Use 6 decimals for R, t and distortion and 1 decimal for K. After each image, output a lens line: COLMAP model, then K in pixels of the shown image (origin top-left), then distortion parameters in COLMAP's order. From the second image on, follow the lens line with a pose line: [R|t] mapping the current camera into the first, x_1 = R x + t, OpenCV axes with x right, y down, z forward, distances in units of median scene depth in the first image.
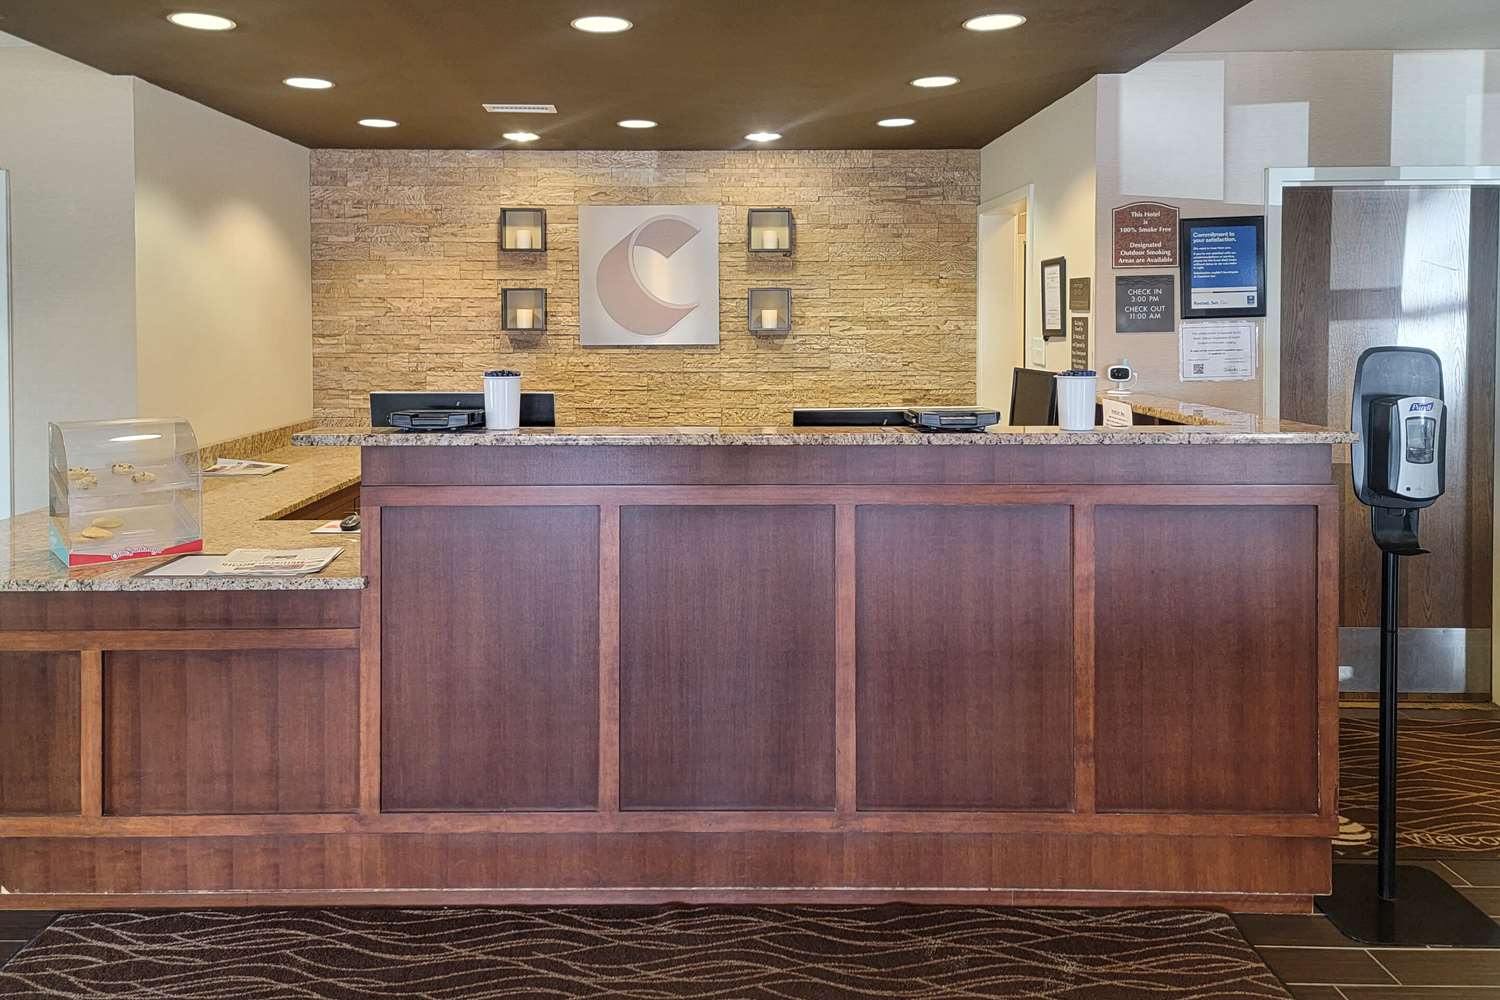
lens RADIAL K [[4914.1, 0, 750.0], [0, 4914.1, 500.0], [0, 0, 1]] dist [-0.223937, -2.199178]
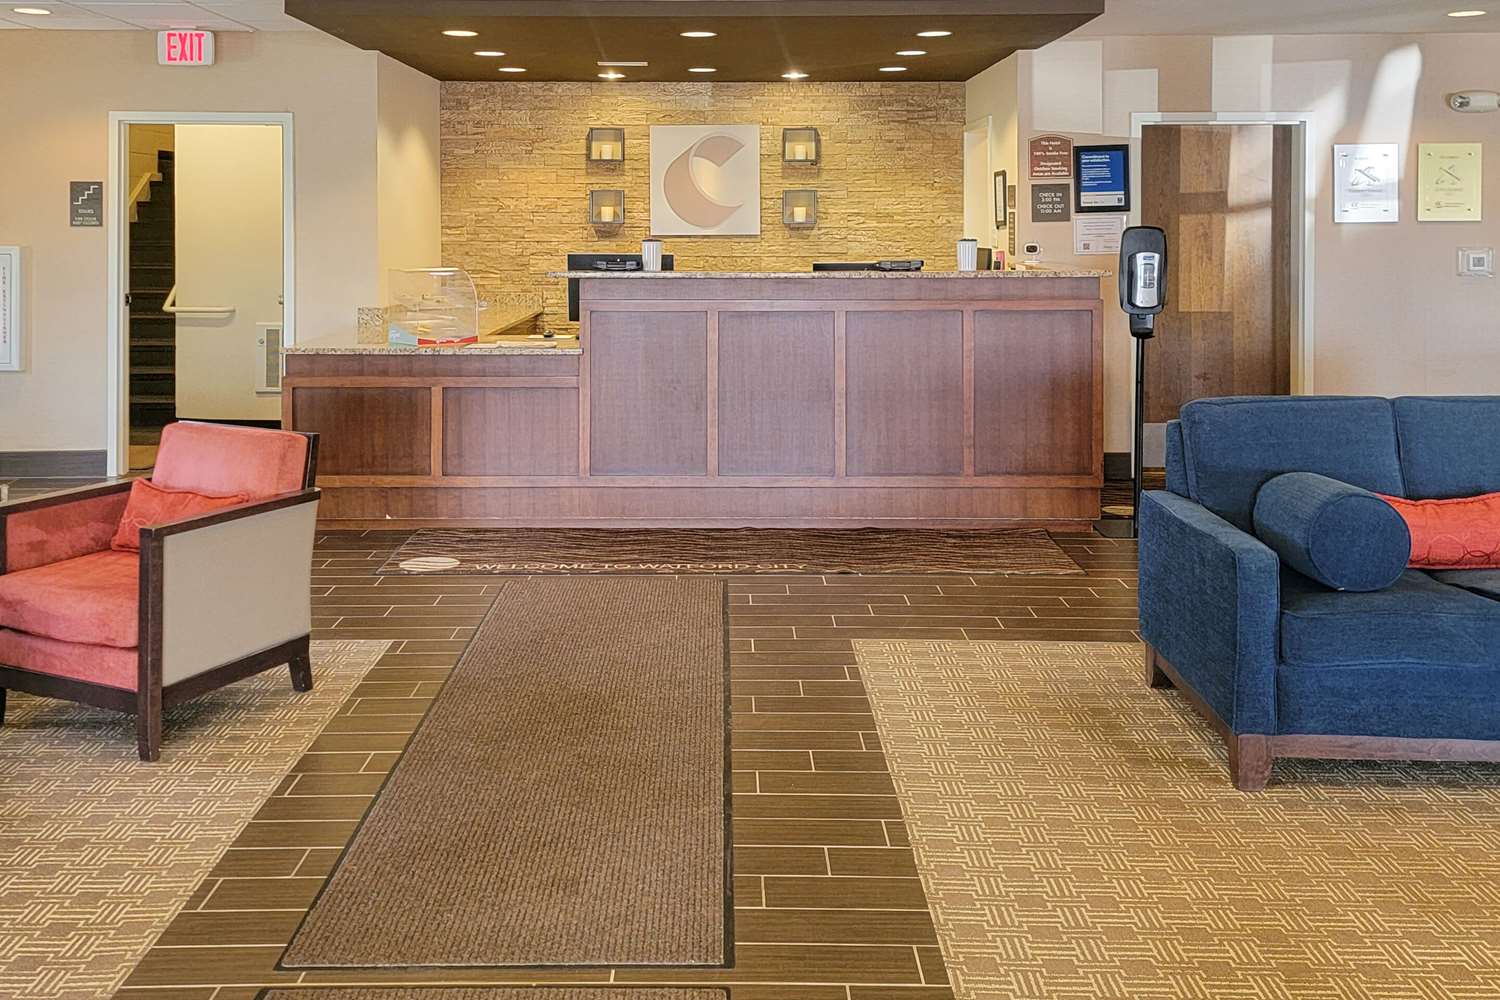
lens RADIAL K [[4914.1, 0, 750.0], [0, 4914.1, 500.0], [0, 0, 1]] dist [-0.223937, -2.199178]
pose [[0.999980, 0.001094, -0.006149, -0.001747], [-0.000968, 0.999789, 0.020528, 0.018766], [0.006170, -0.020522, 0.999770, -0.467160]]
